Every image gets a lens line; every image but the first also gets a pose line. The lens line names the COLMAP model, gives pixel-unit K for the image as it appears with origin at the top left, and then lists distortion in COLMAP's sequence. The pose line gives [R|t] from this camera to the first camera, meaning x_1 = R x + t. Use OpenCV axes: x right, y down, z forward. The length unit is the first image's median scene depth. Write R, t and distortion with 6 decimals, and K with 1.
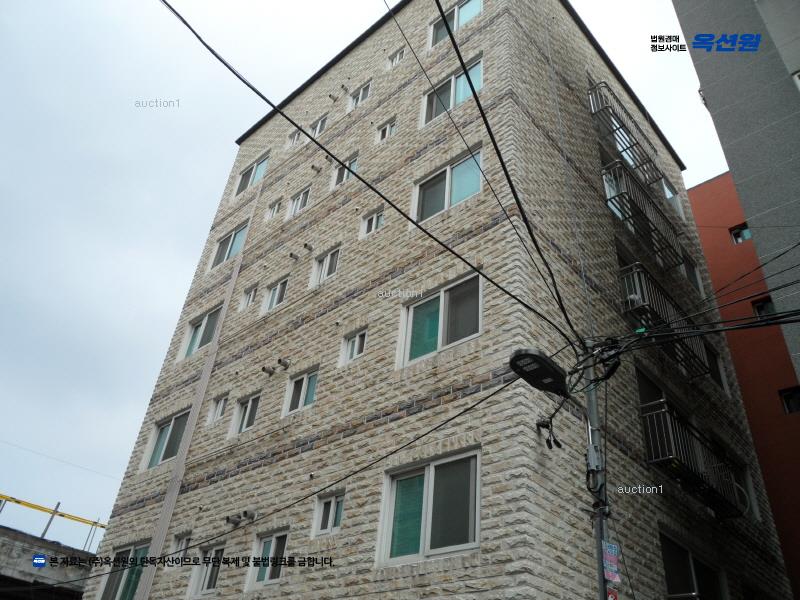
lens RADIAL K [[645.9, 0, 402.2], [0, 645.9, 299.0], [0, 0, 1]] dist [-0.029394, 0.016608]
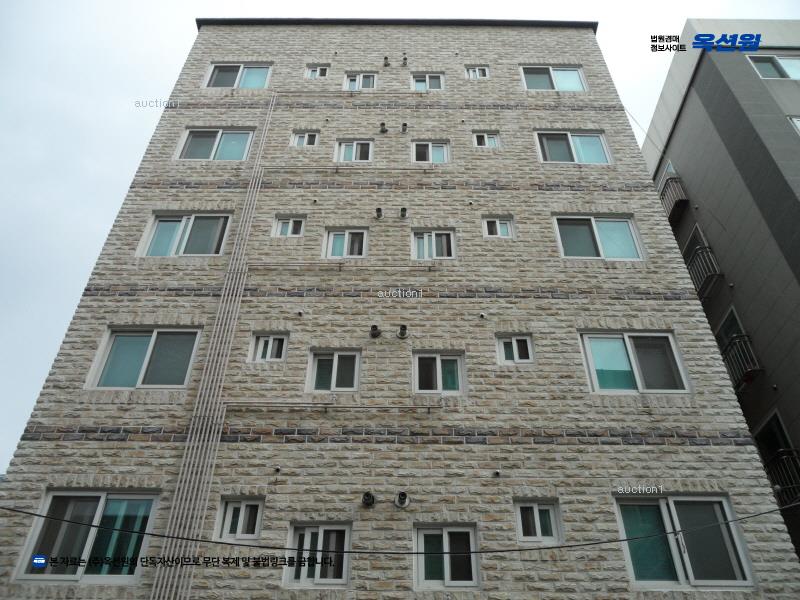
lens RADIAL K [[645.9, 0, 402.2], [0, 645.9, 299.0], [0, 0, 1]] dist [-0.029394, 0.016608]
pose [[0.733302, 0.387630, 0.558580, -0.880493], [-0.369327, 0.916880, -0.151423, 0.245087], [-0.570847, -0.095260, 0.815512, 0.369477]]
